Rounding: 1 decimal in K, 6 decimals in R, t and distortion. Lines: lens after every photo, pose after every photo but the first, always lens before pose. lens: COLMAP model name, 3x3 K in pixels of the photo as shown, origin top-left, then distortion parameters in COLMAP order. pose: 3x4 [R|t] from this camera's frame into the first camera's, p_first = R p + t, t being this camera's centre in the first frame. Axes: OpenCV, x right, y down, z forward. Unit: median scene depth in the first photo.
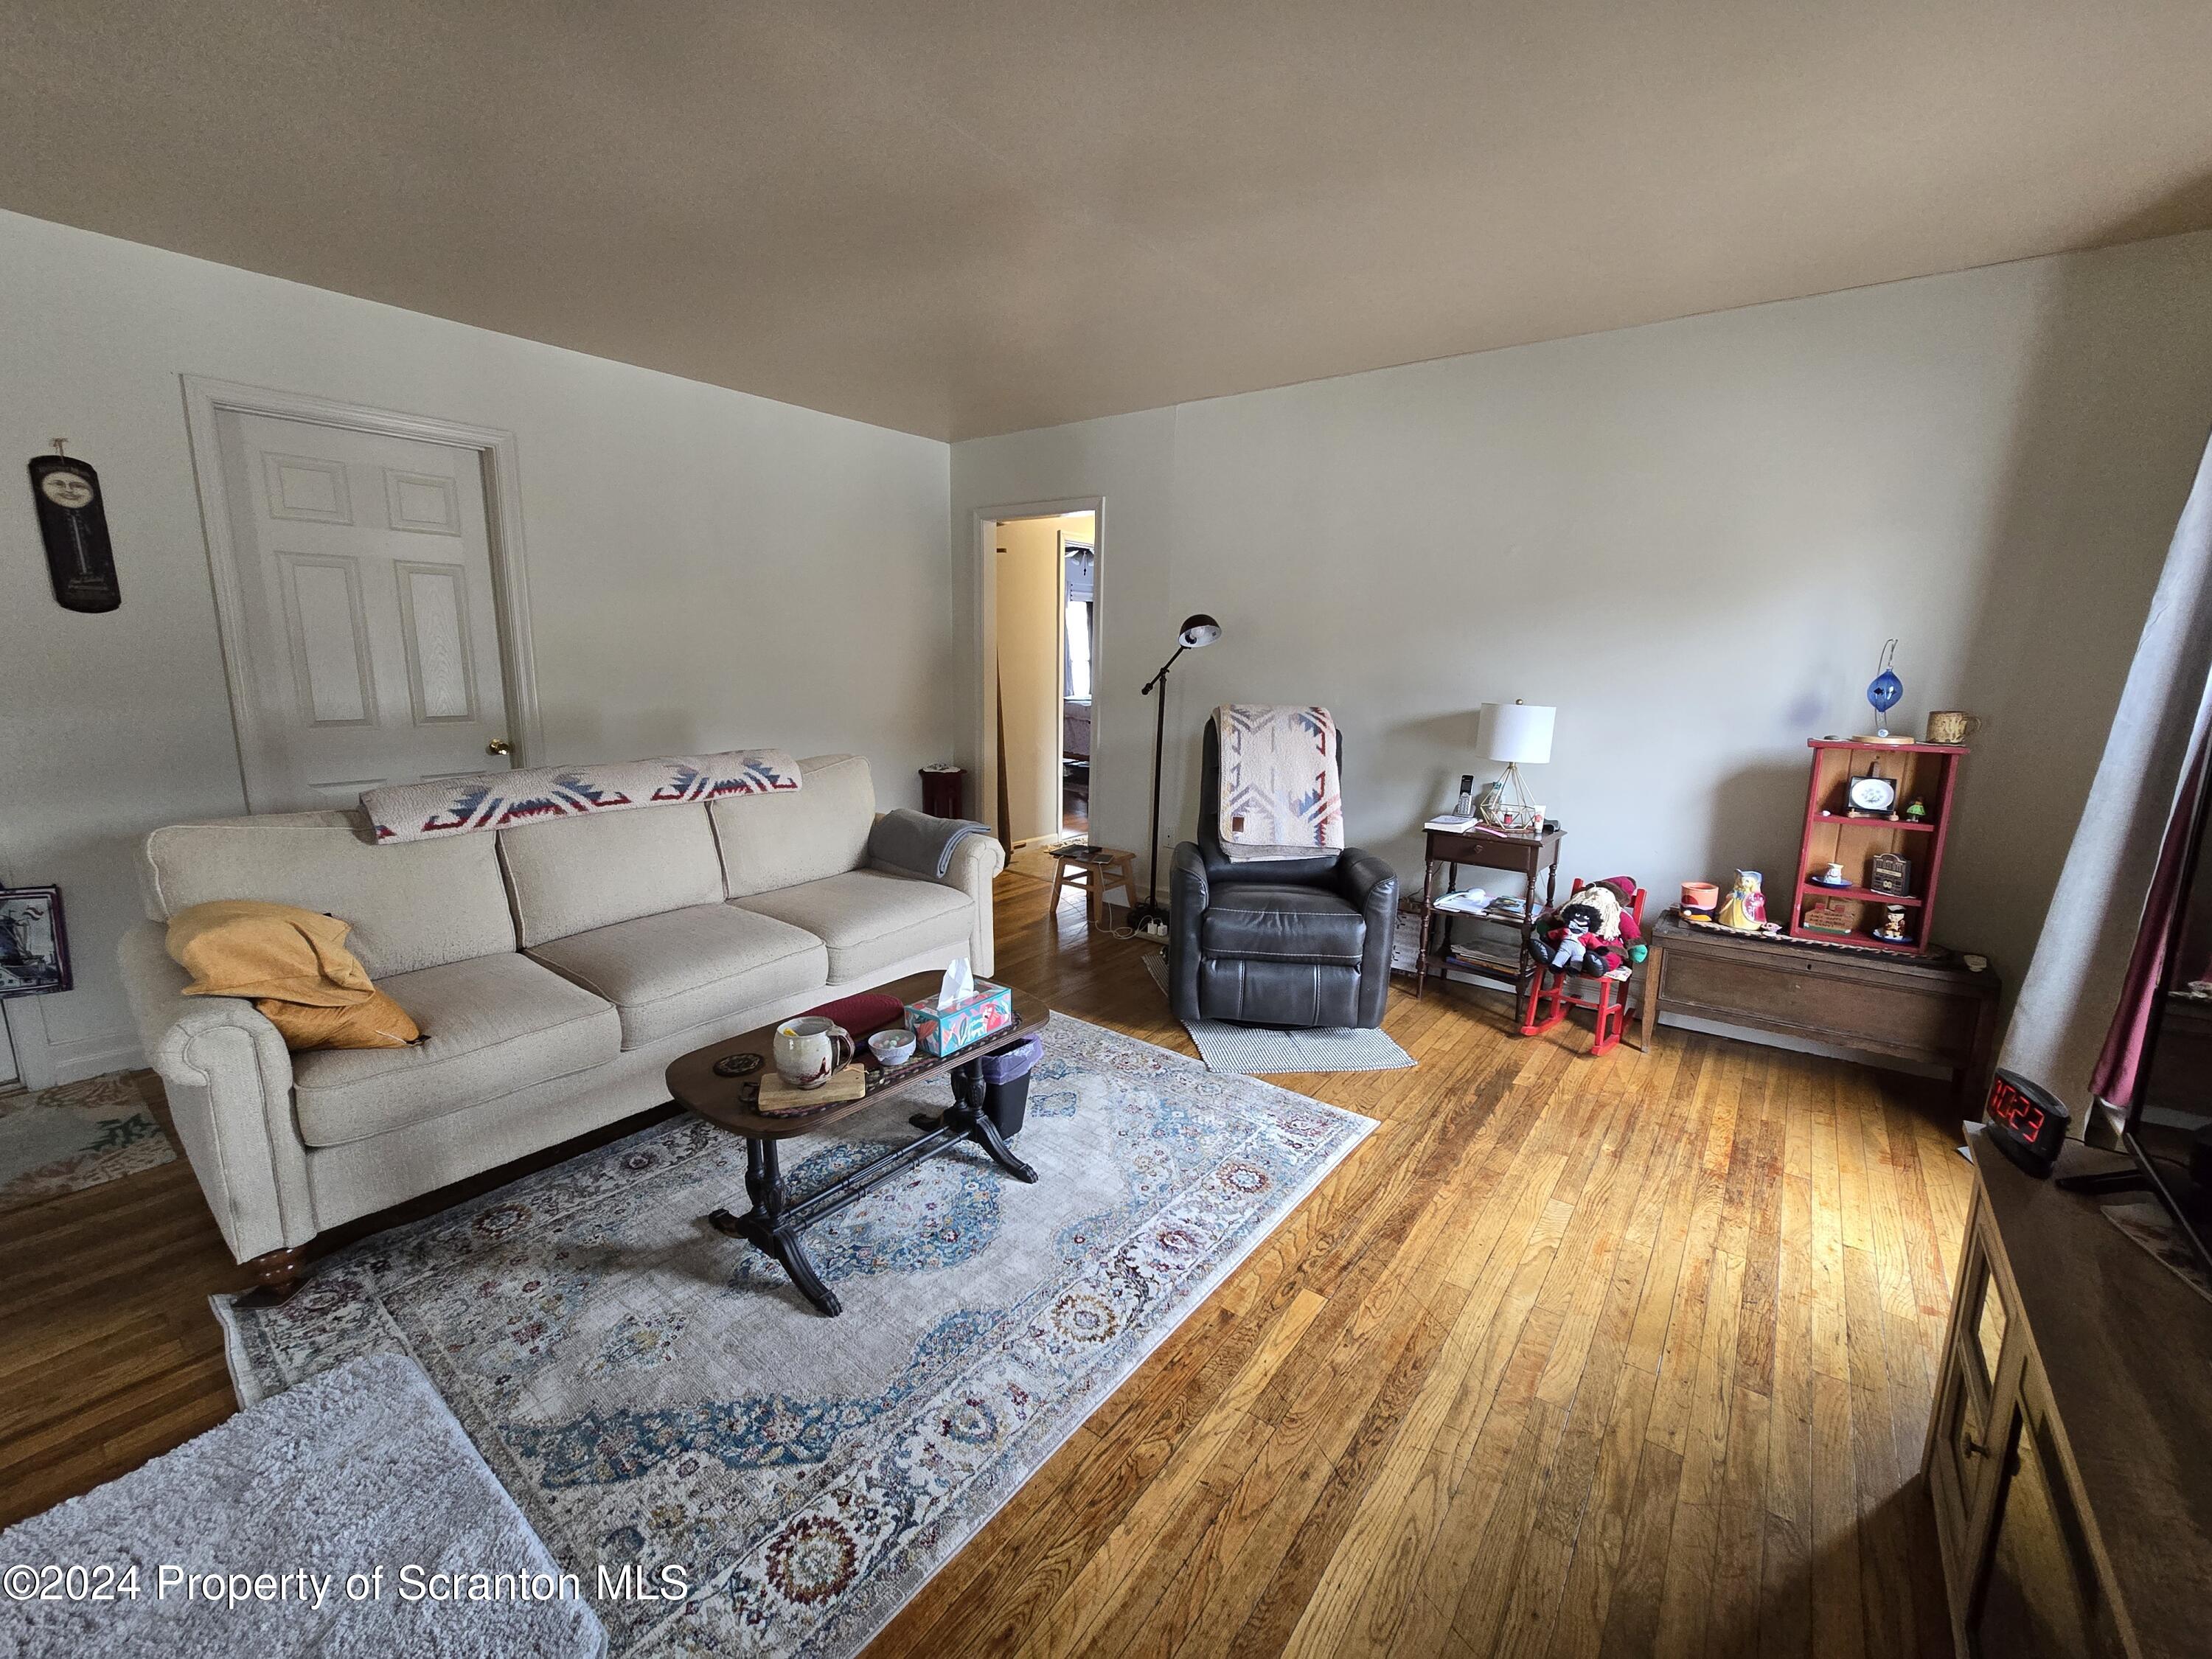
lens RADIAL K [[905.7, 0, 1112.7], [0, 905.7, 831.4], [0, 0, 1]] dist [0.000825, -0.000034]
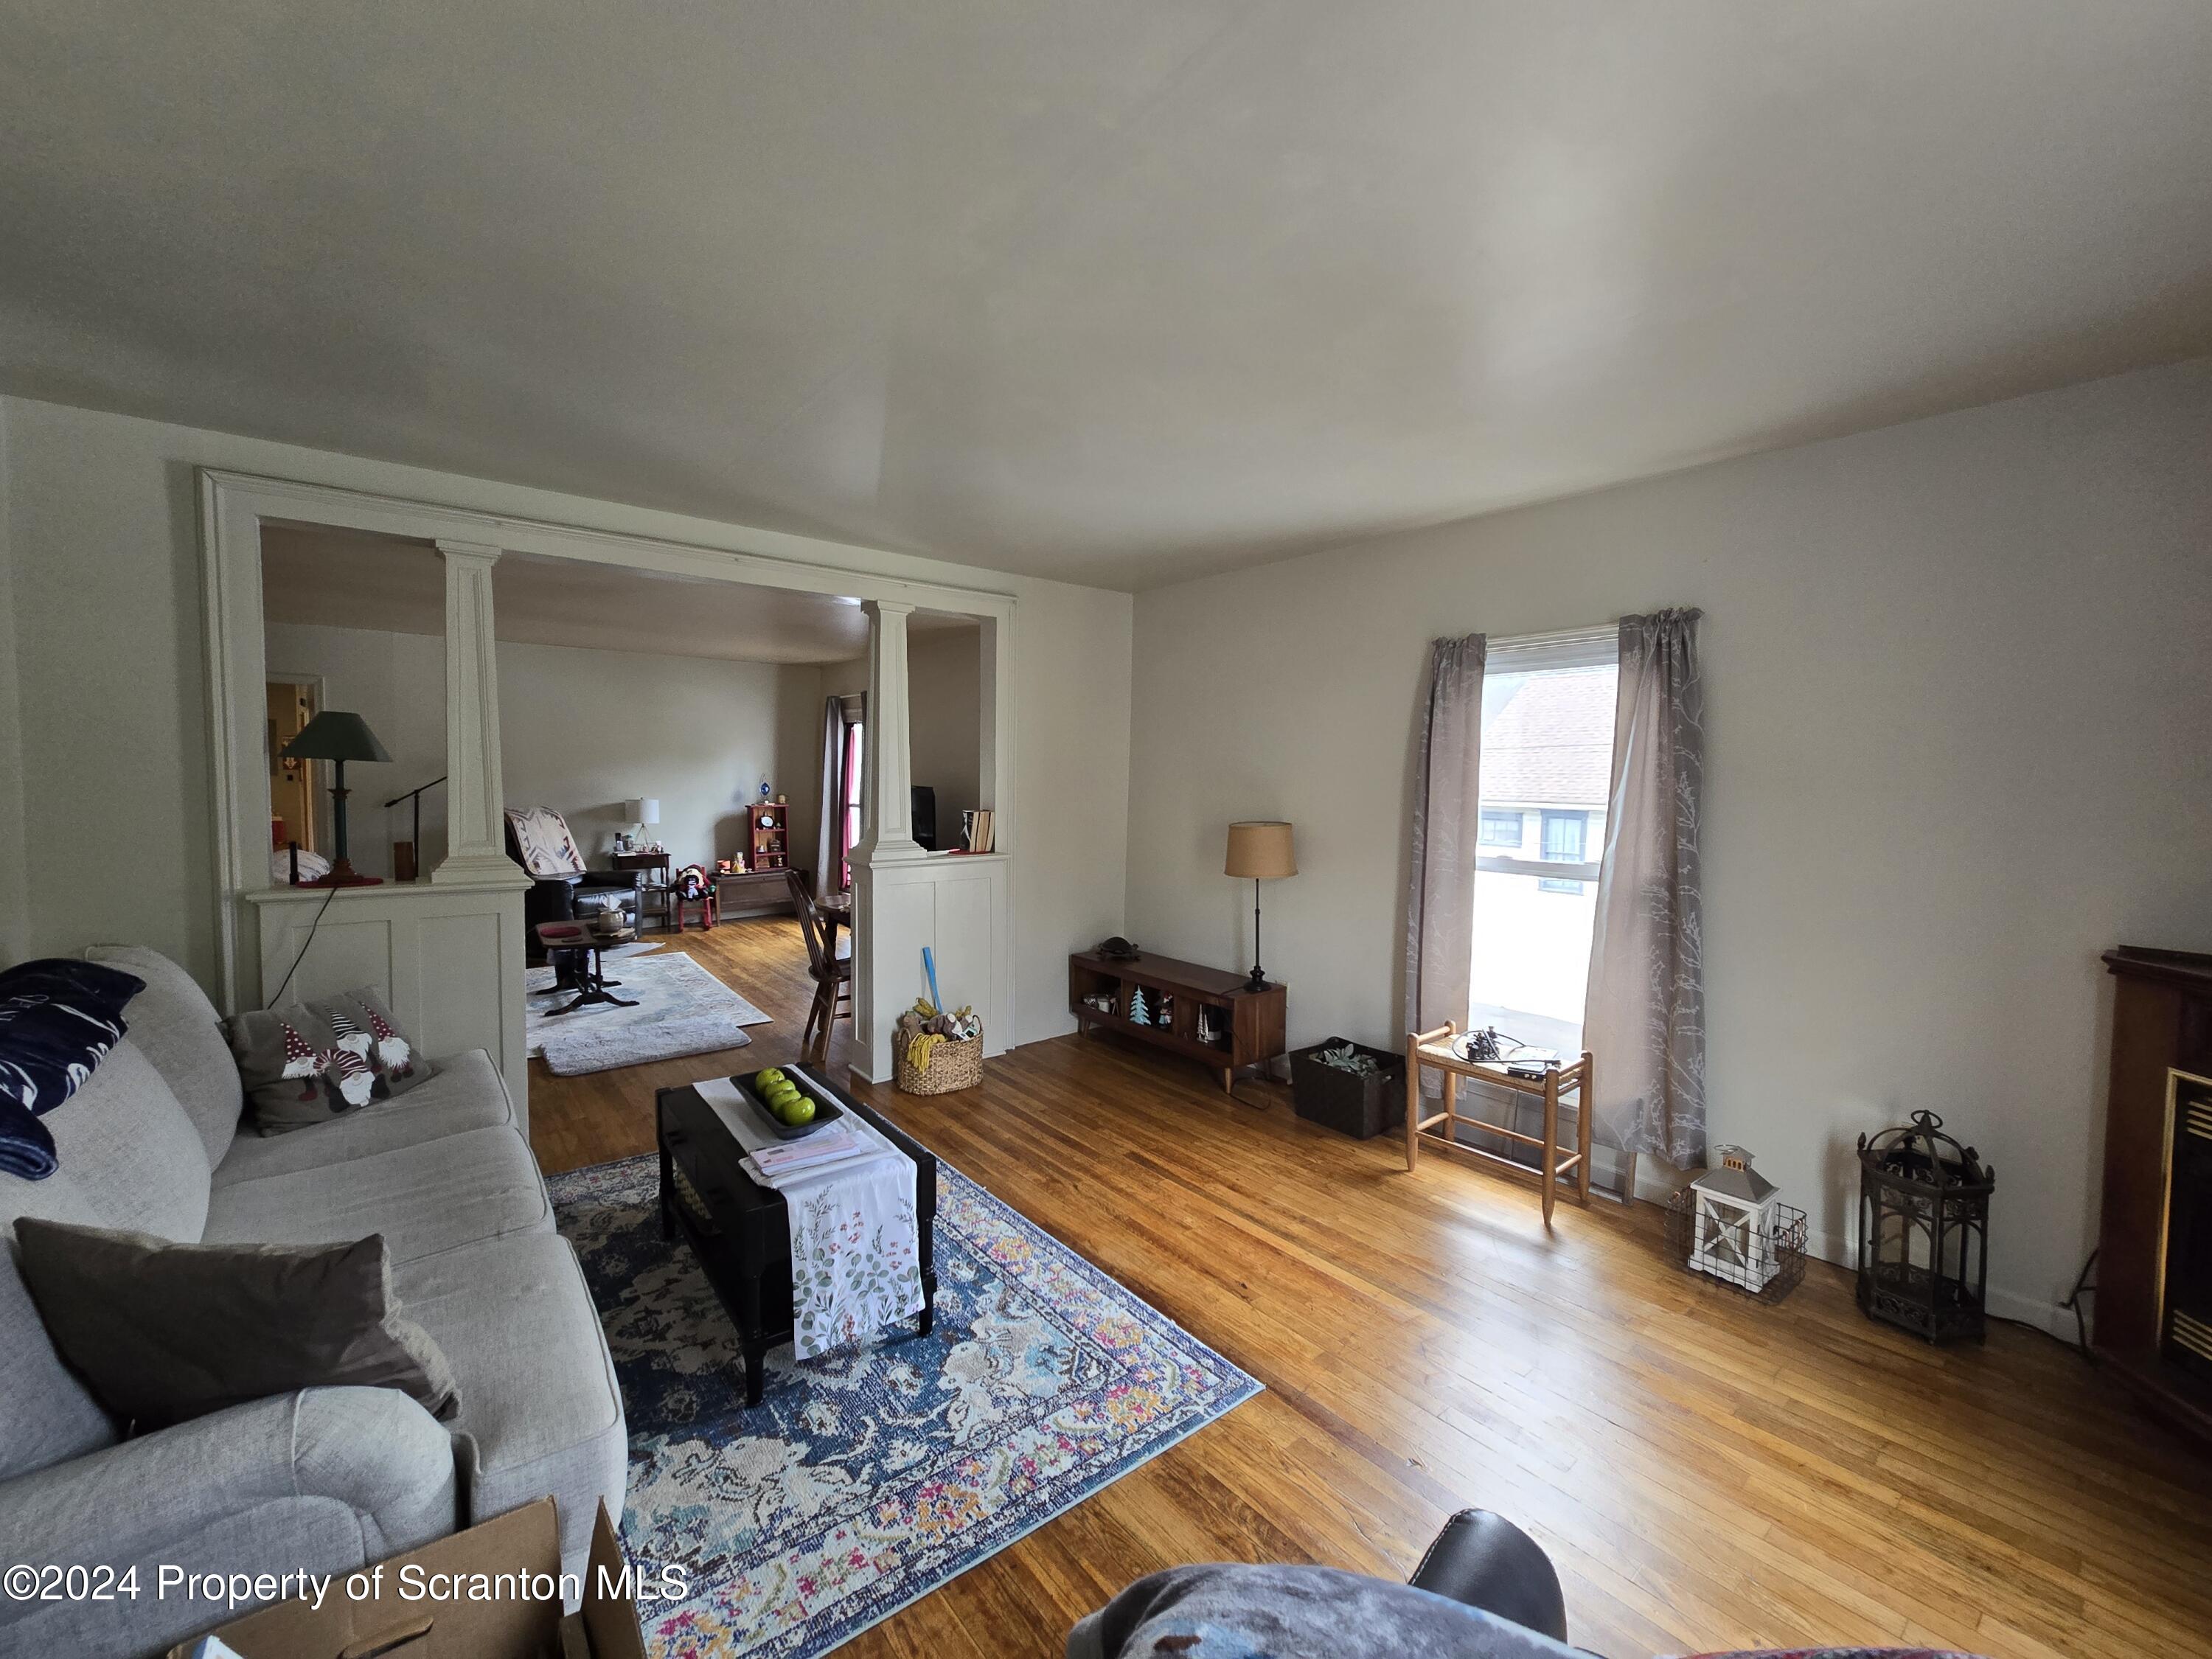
lens RADIAL K [[905.7, 0, 1112.7], [0, 905.7, 831.4], [0, 0, 1]] dist [0.000825, -0.000034]
pose [[0.239281, -0.076962, 0.967895, -1.815187], [0.185219, 0.982166, 0.032307, 0.107431], [-0.953121, 0.171542, 0.249268, -0.869772]]
